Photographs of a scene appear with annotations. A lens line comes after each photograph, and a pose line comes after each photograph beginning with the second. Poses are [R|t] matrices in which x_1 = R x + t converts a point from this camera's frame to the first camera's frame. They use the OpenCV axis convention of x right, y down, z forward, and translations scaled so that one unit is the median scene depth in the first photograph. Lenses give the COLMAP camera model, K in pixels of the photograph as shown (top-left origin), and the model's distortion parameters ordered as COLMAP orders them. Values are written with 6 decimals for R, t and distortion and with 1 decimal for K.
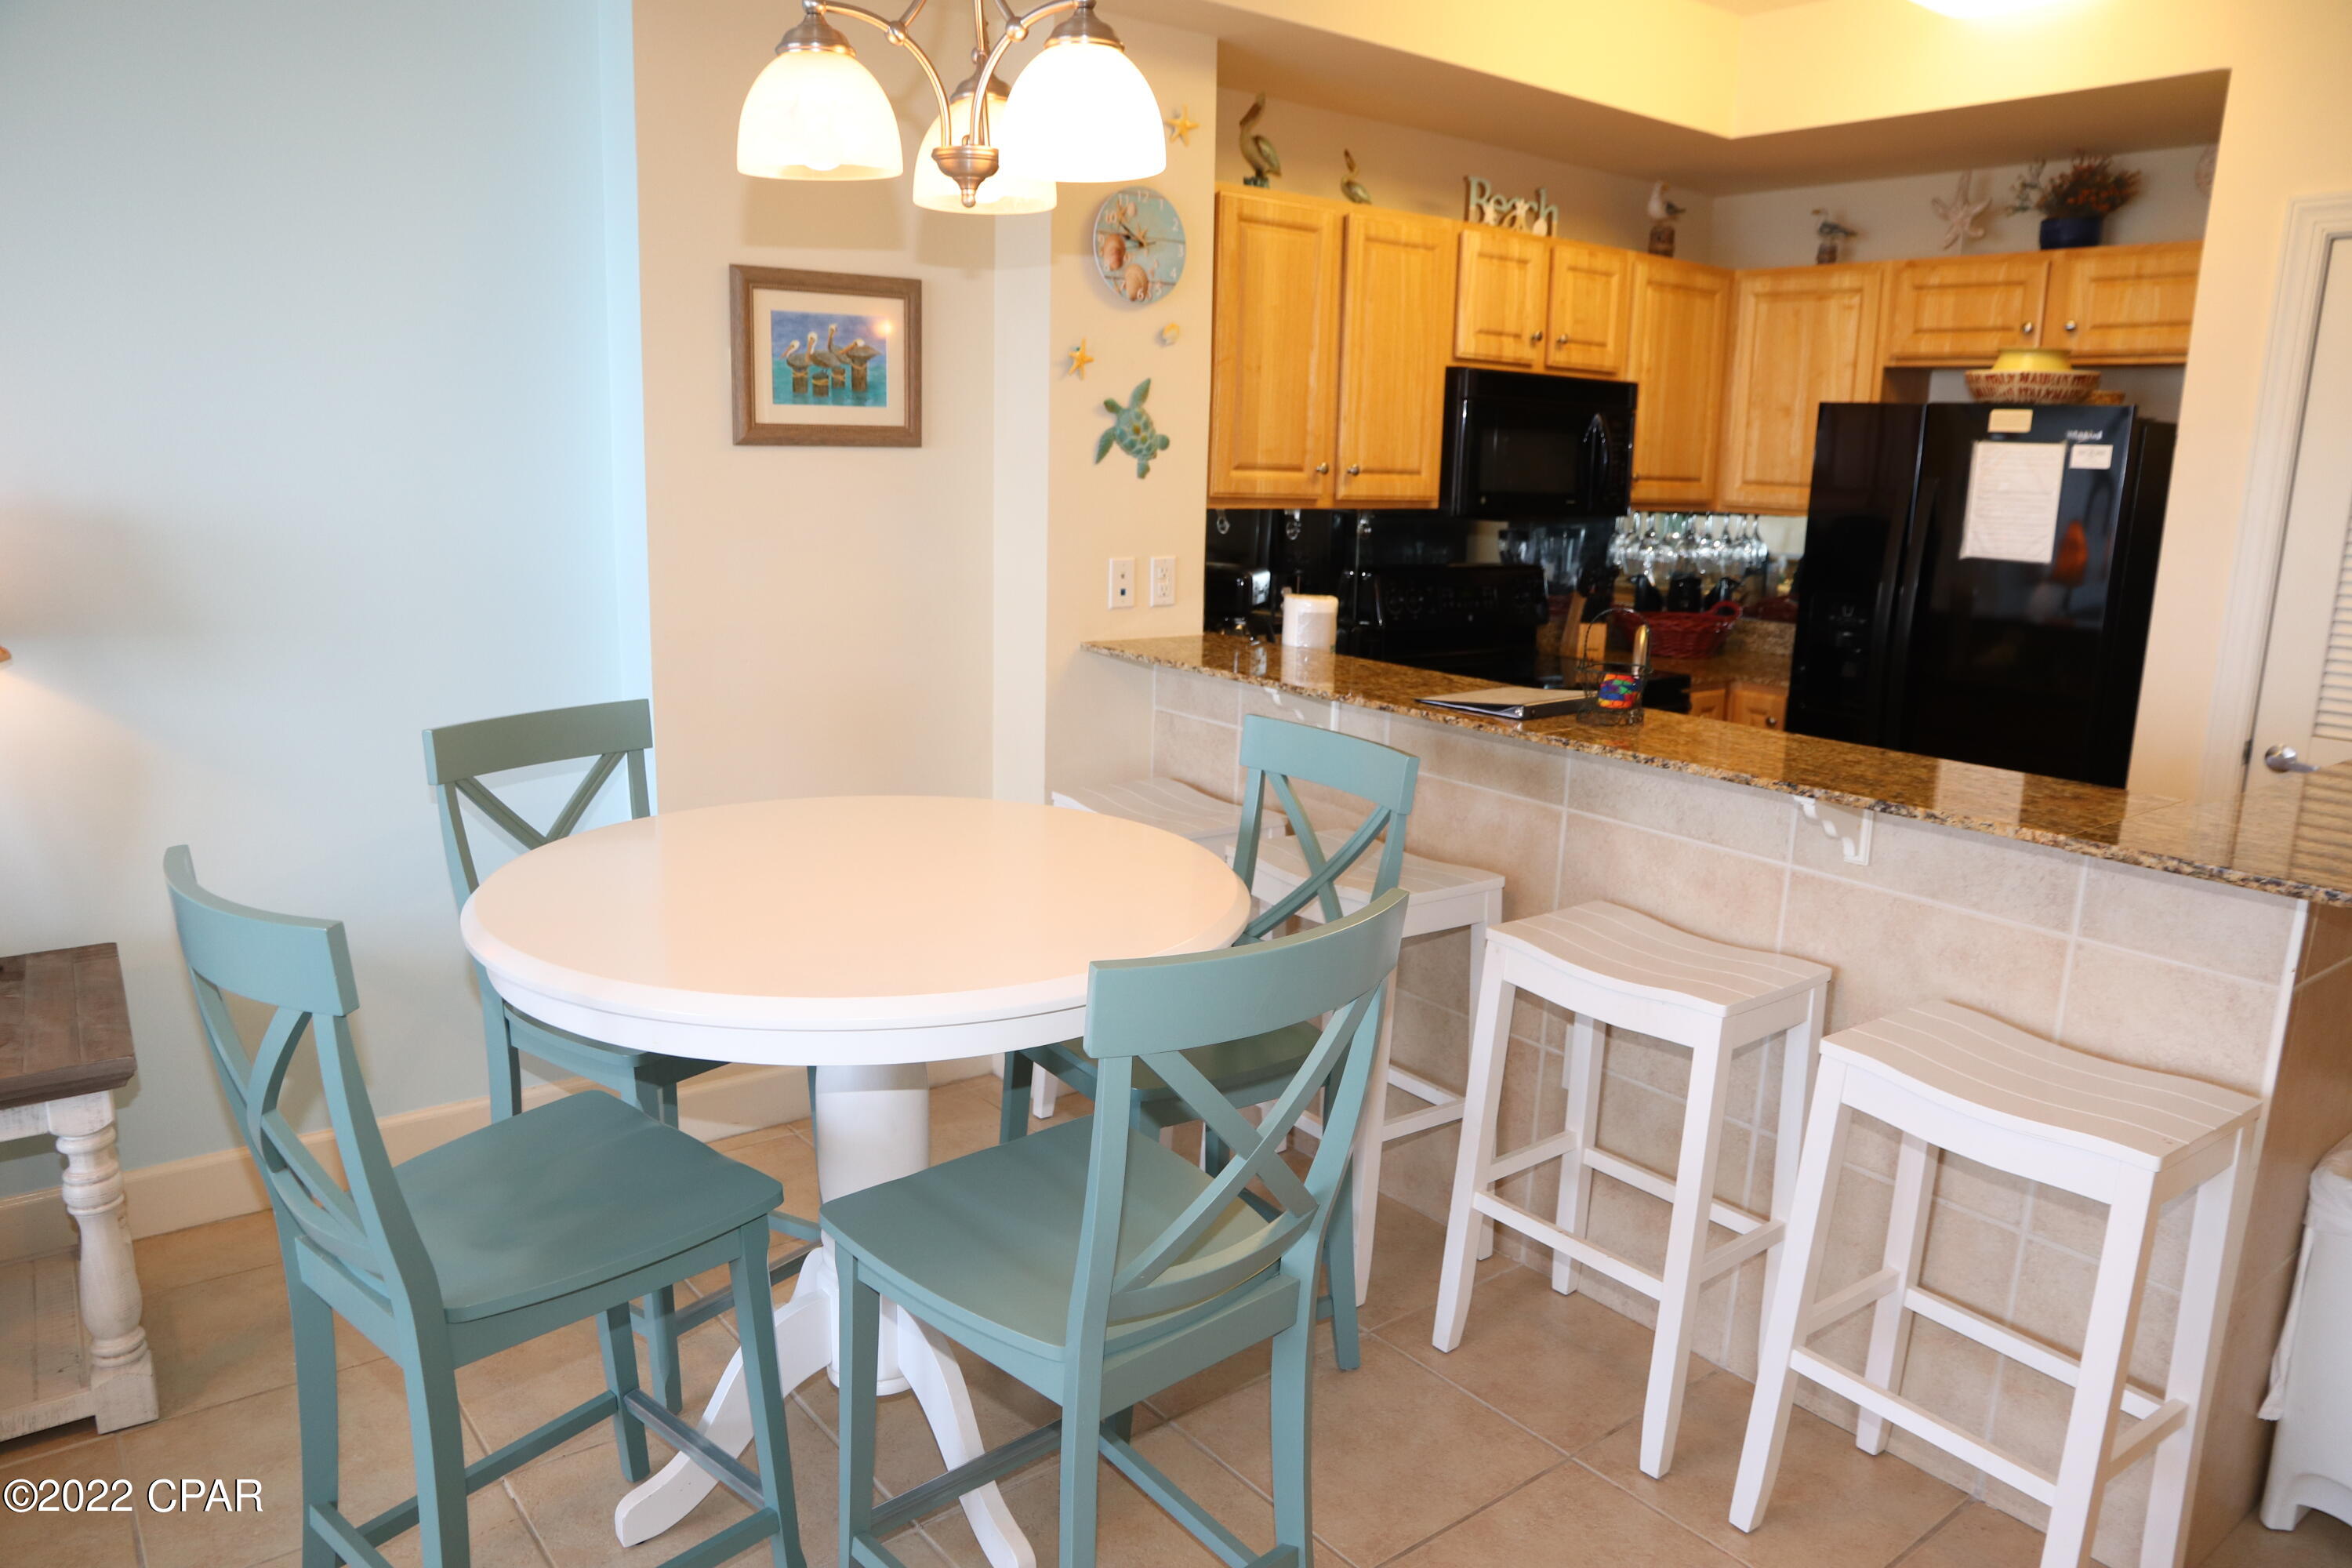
lens RADIAL K [[1613.9, 0, 1202.7], [0, 1613.9, 796.3], [0, 0, 1]] dist [-0.121070, 0.091245]
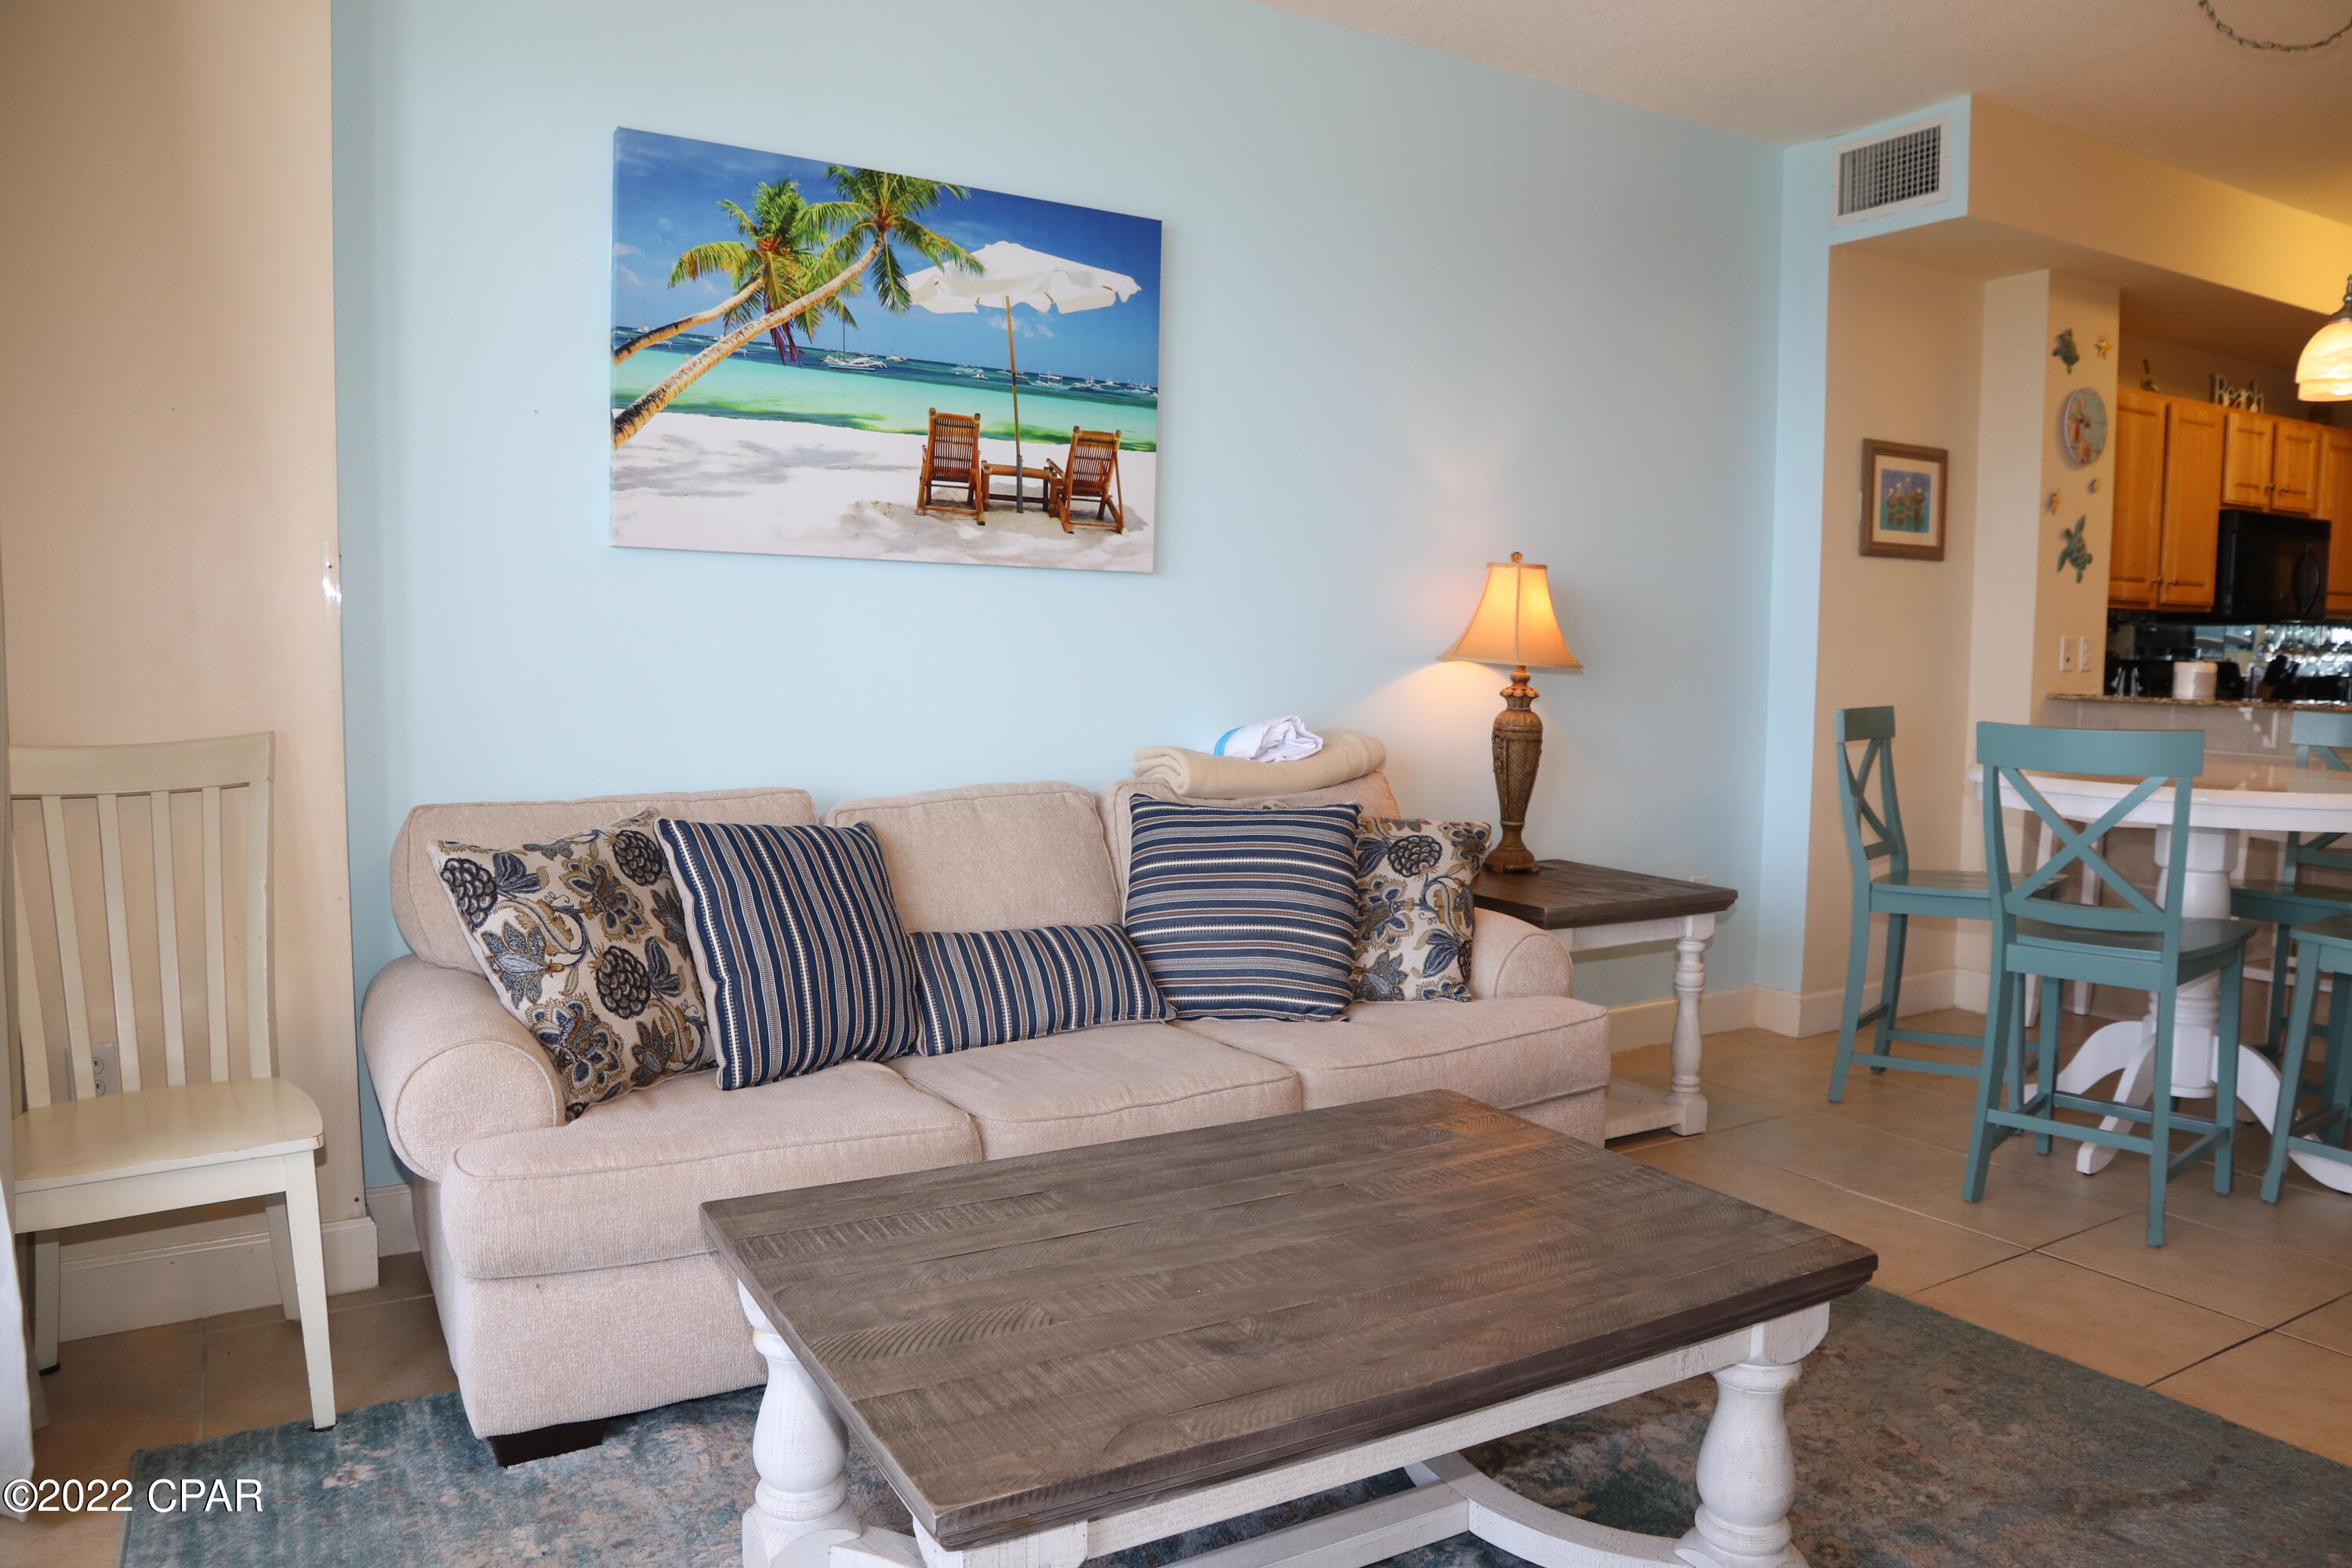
lens RADIAL K [[1606.5, 0, 1198.8], [0, 1606.5, 780.0], [0, 0, 1]] dist [-0.114487, 0.078949]
pose [[0.991642, -0.003380, -0.128976, -0.630107], [-0.013066, 0.991887, -0.126450, 0.164819], [0.128357, 0.127079, 0.983553, -0.461427]]
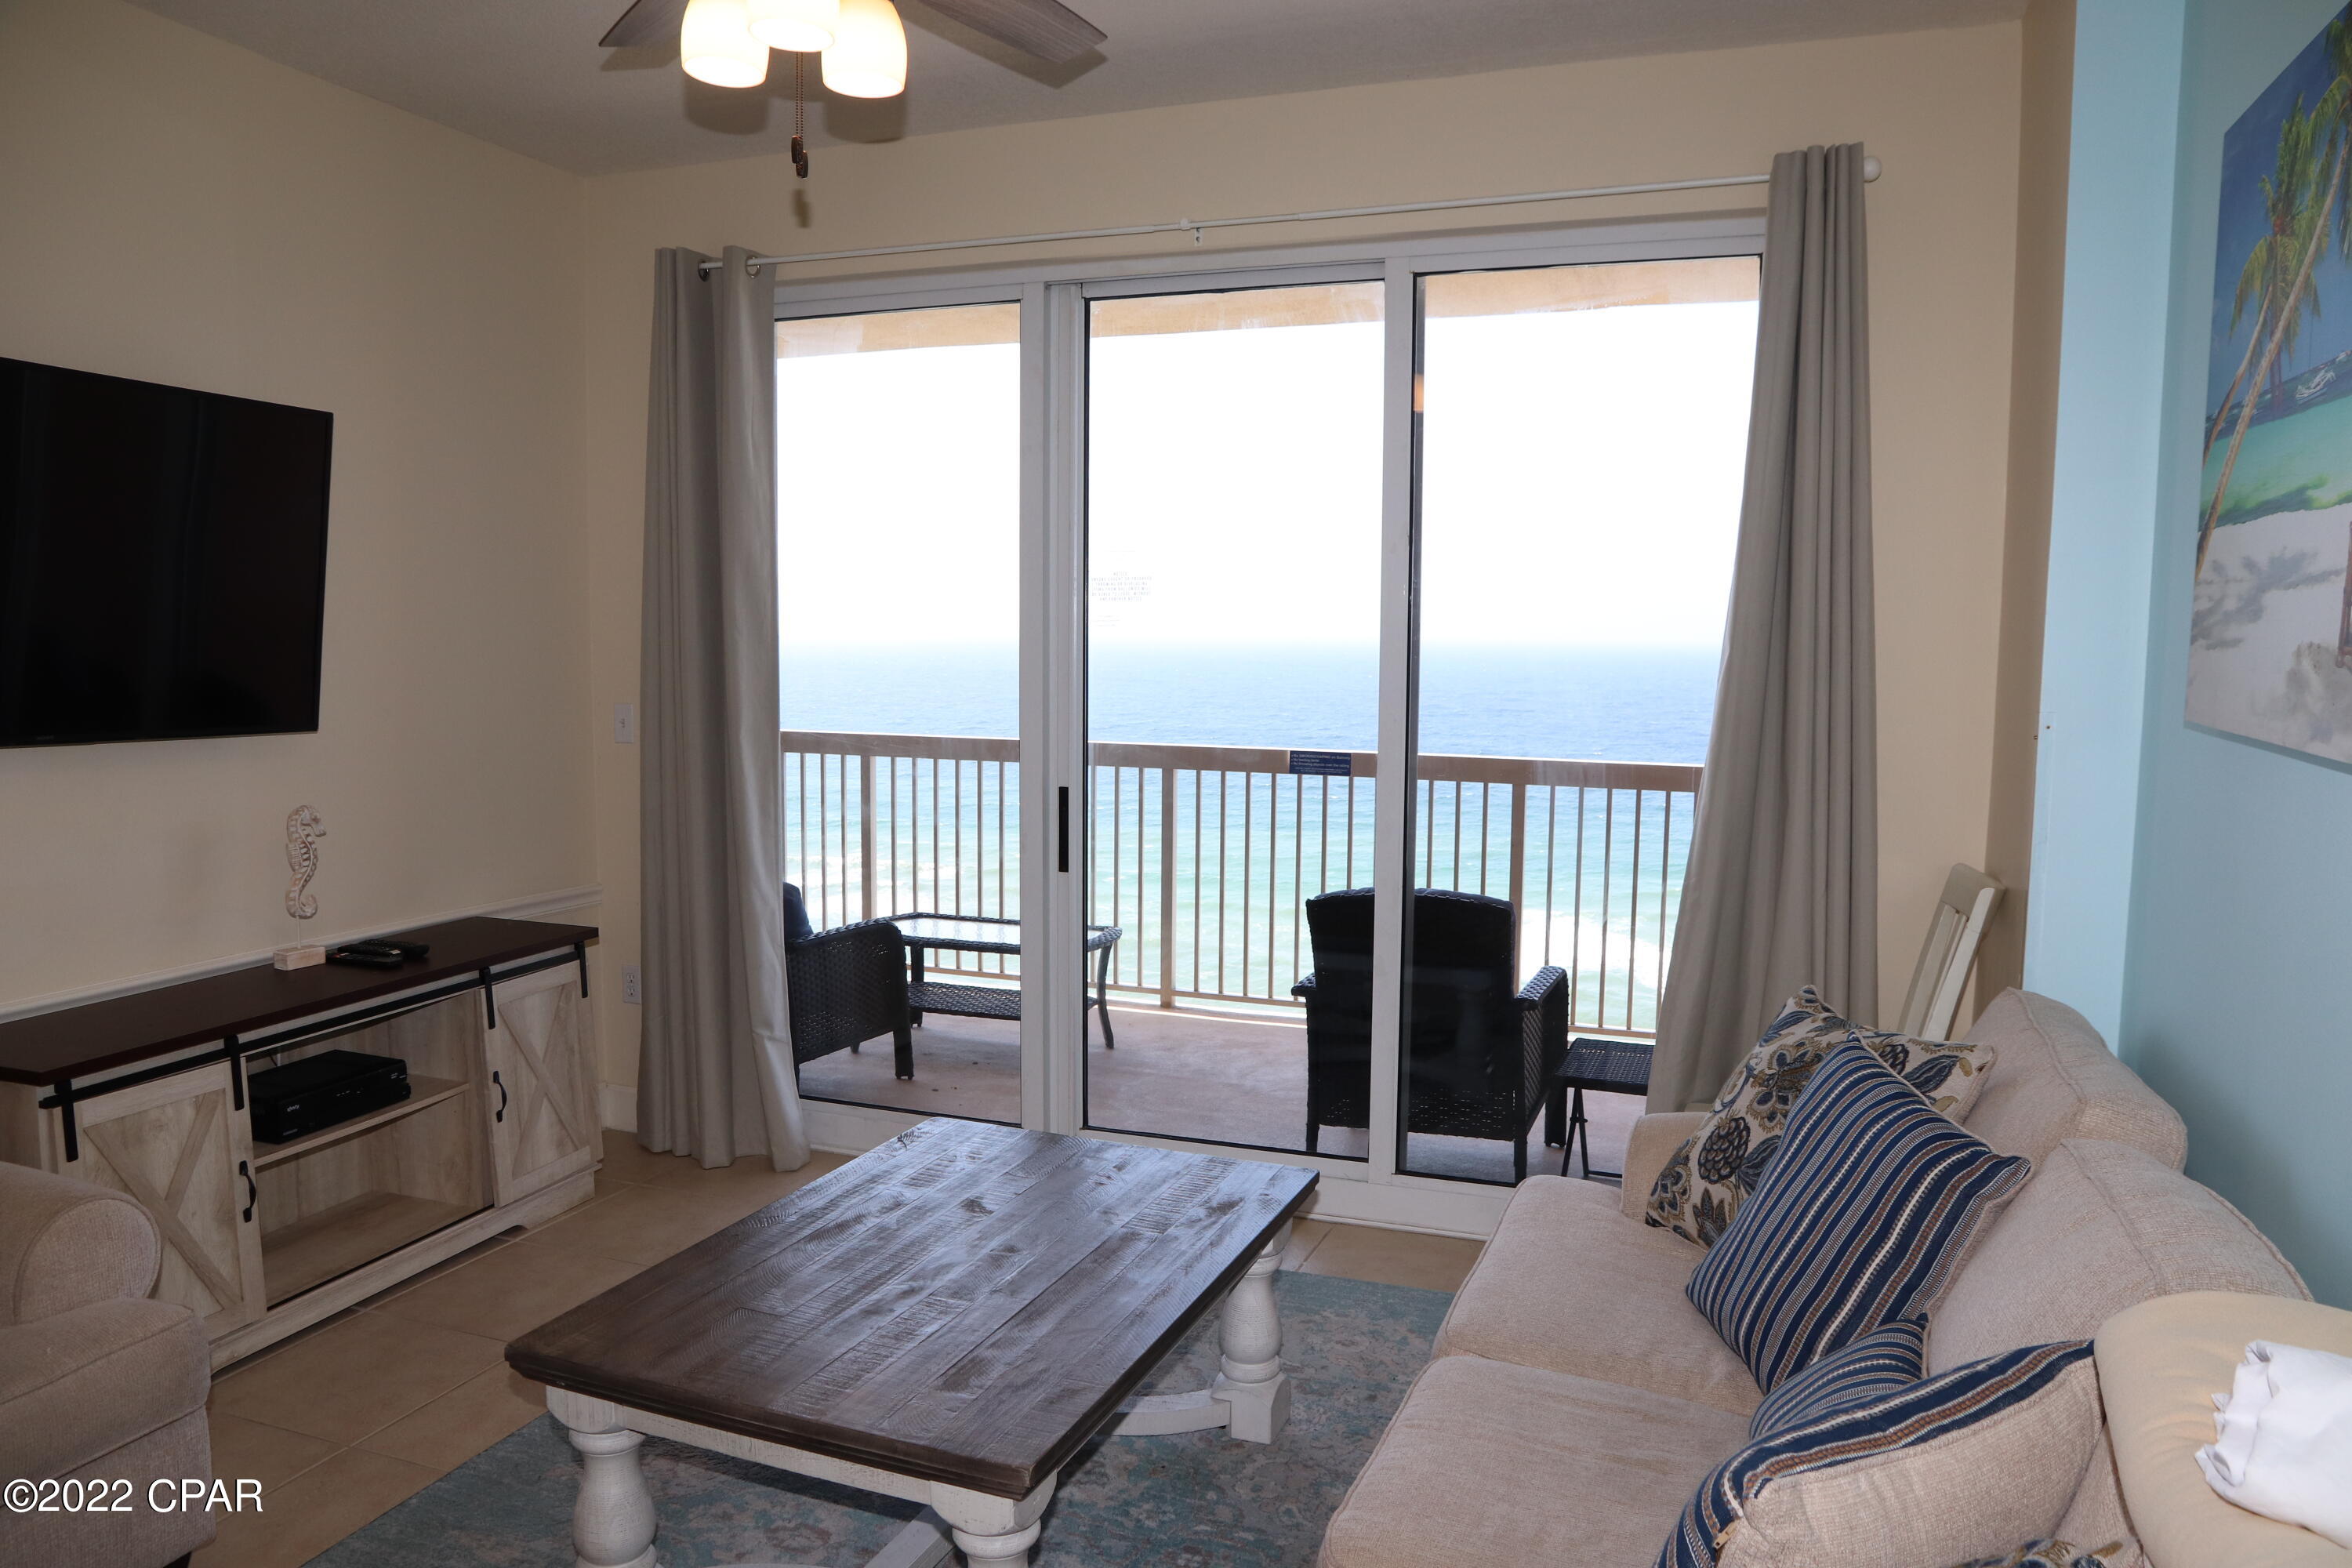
lens RADIAL K [[1613.9, 0, 1202.7], [0, 1613.9, 796.3], [0, 0, 1]] dist [-0.121070, 0.091245]
pose [[-0.854141, 0.017530, -0.519745, -0.408685], [-0.140004, 0.954781, 0.262284, -0.130615], [0.500841, 0.296794, -0.813063, 0.591390]]
